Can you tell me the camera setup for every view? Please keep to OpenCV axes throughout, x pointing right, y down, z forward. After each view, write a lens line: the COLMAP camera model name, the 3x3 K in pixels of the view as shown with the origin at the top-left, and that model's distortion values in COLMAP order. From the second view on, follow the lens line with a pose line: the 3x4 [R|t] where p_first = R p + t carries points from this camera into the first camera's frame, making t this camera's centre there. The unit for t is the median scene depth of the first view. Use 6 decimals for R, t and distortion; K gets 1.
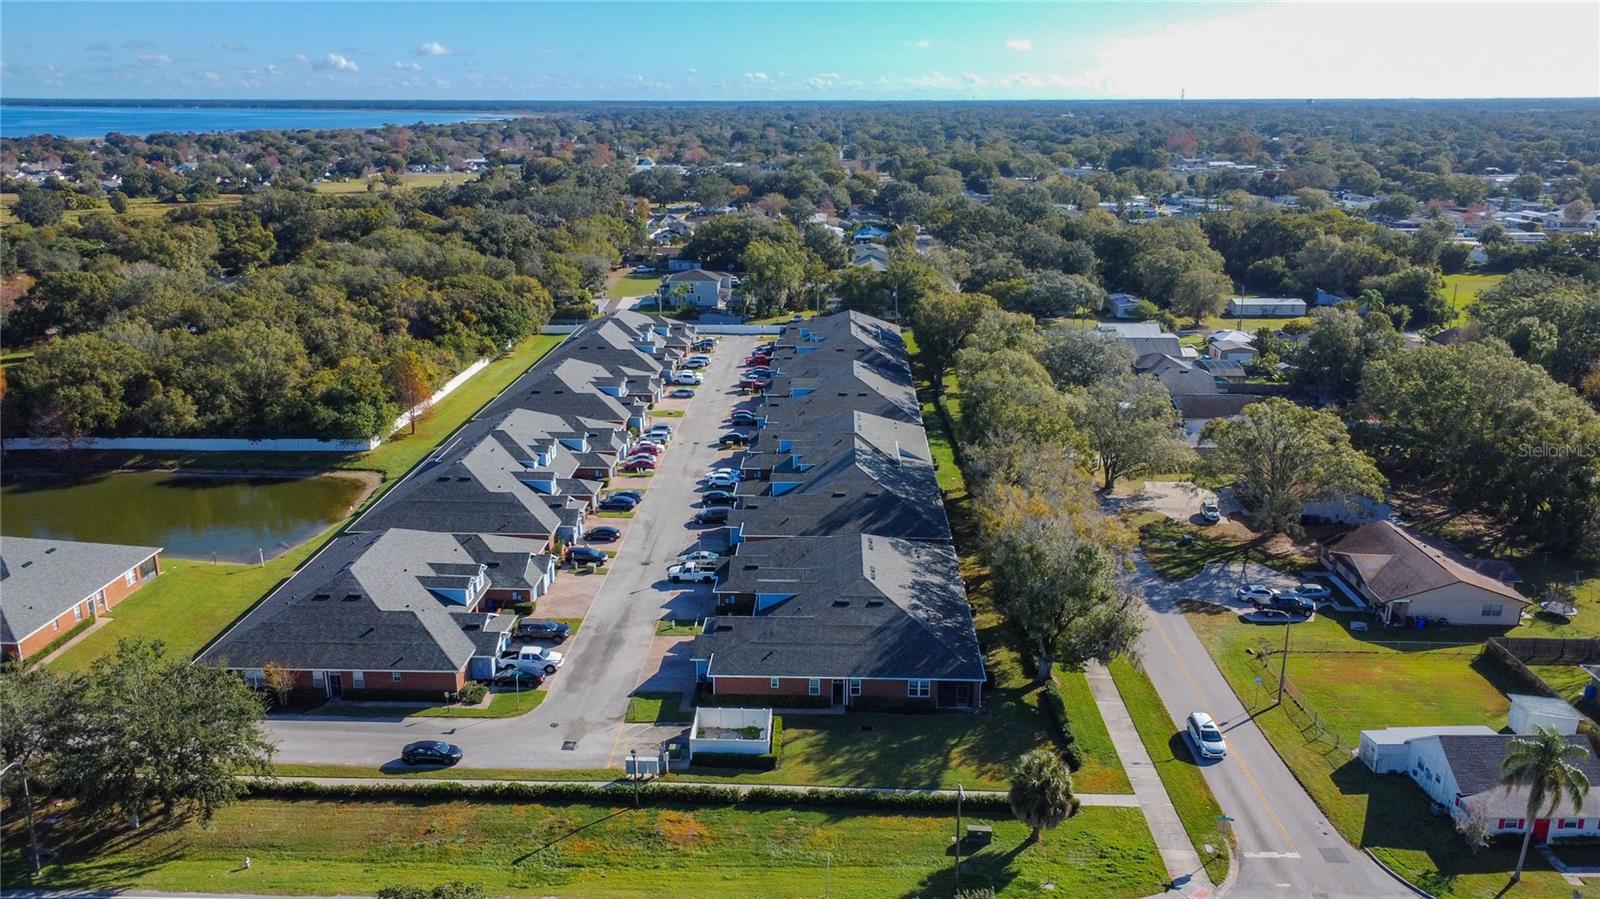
lens RADIAL K [[1203.4, 0, 794.6], [0, 1203.4, 446.9], [0, 0, 1]] dist [0.018926, -0.000879]
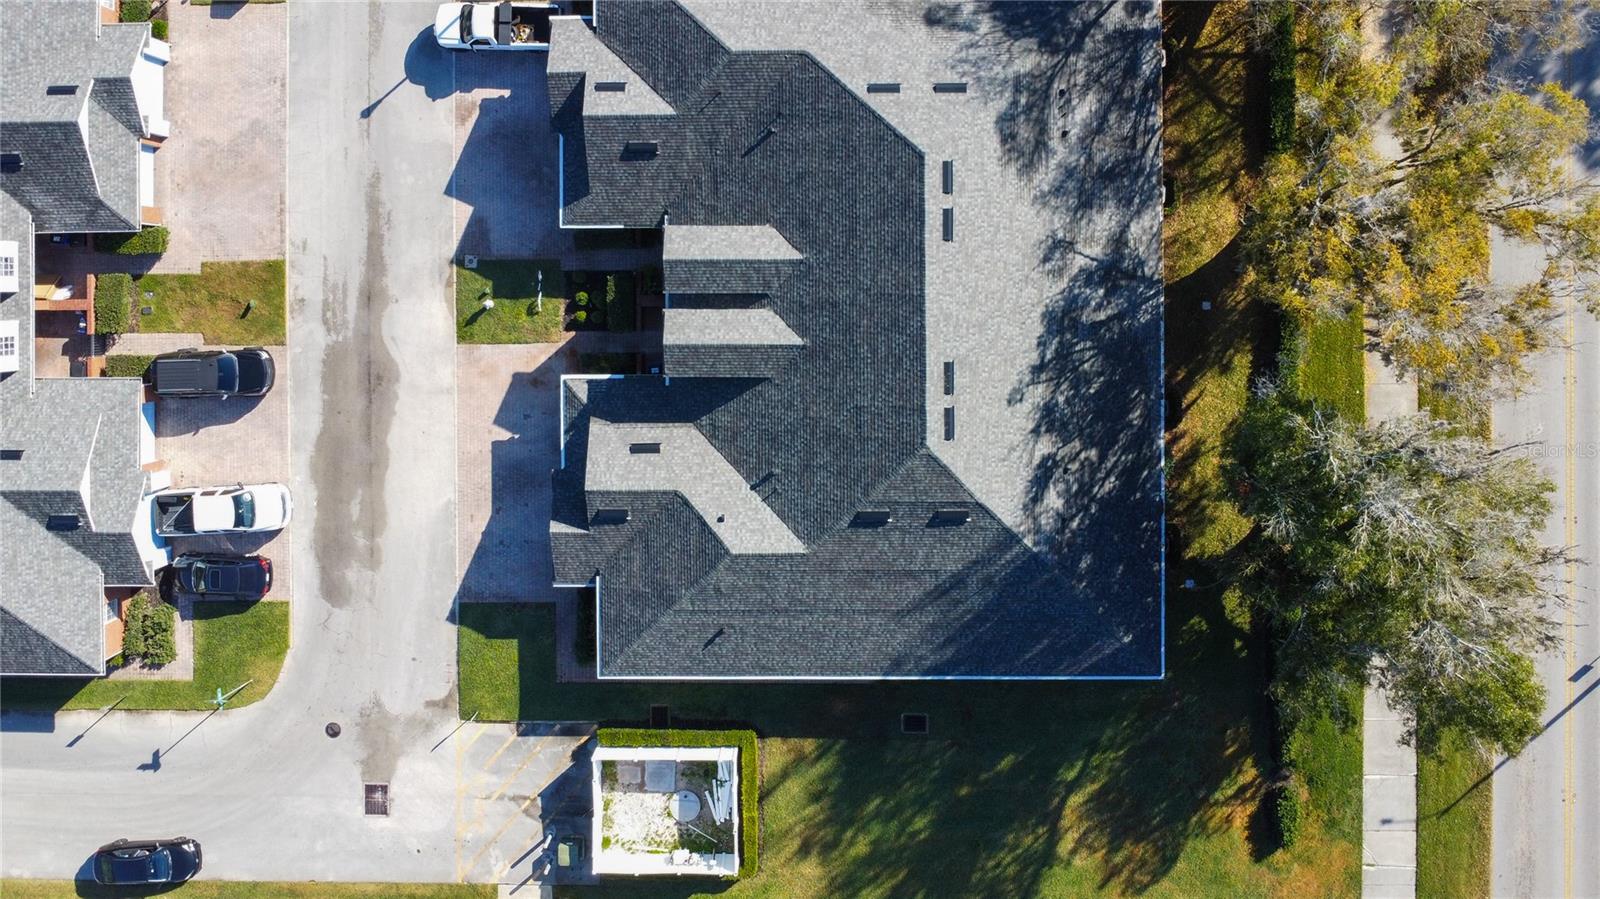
lens RADIAL K [[1203.4, 0, 794.6], [0, 1203.4, 446.9], [0, 0, 1]] dist [0.018926, -0.000879]
pose [[0.998918, -0.037512, -0.027474, 0.024052], [0.035816, 0.243956, 0.969125, -0.288163], [-0.029651, -0.969060, 0.245036, 0.898997]]
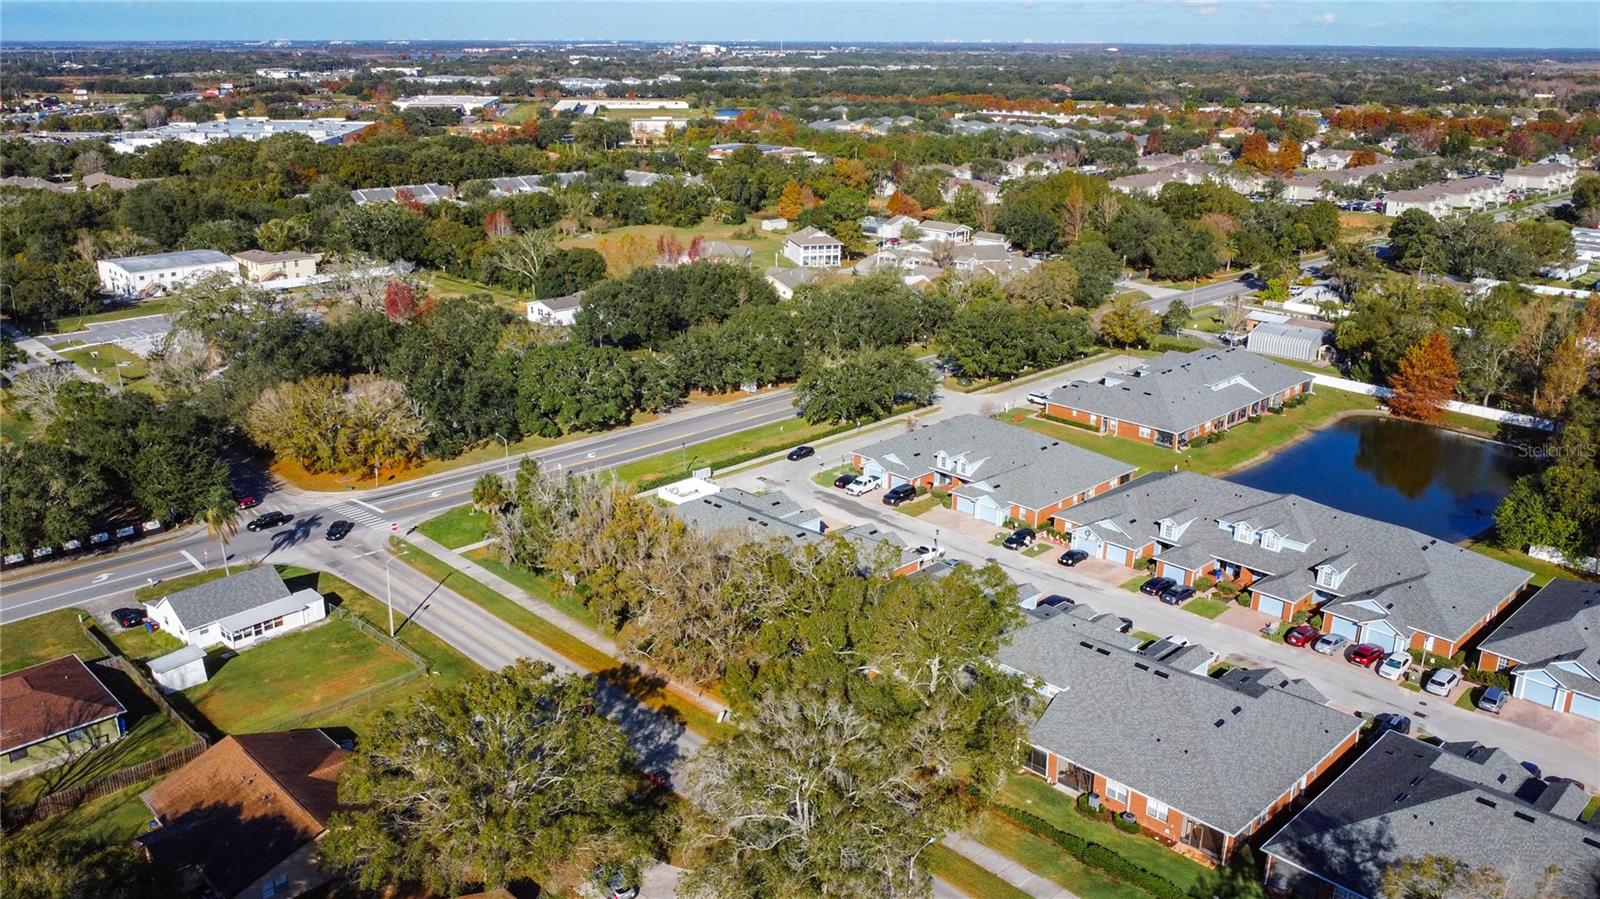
lens RADIAL K [[1253.7, 0, 765.9], [0, 1253.7, 452.8], [0, 0, 1]] dist [-0.000310, 0.004360]
pose [[-0.702273, 0.222512, -0.676240, 0.885982], [-0.200364, 0.849723, 0.487673, -0.576597], [0.683130, 0.477974, -0.552154, 1.741970]]
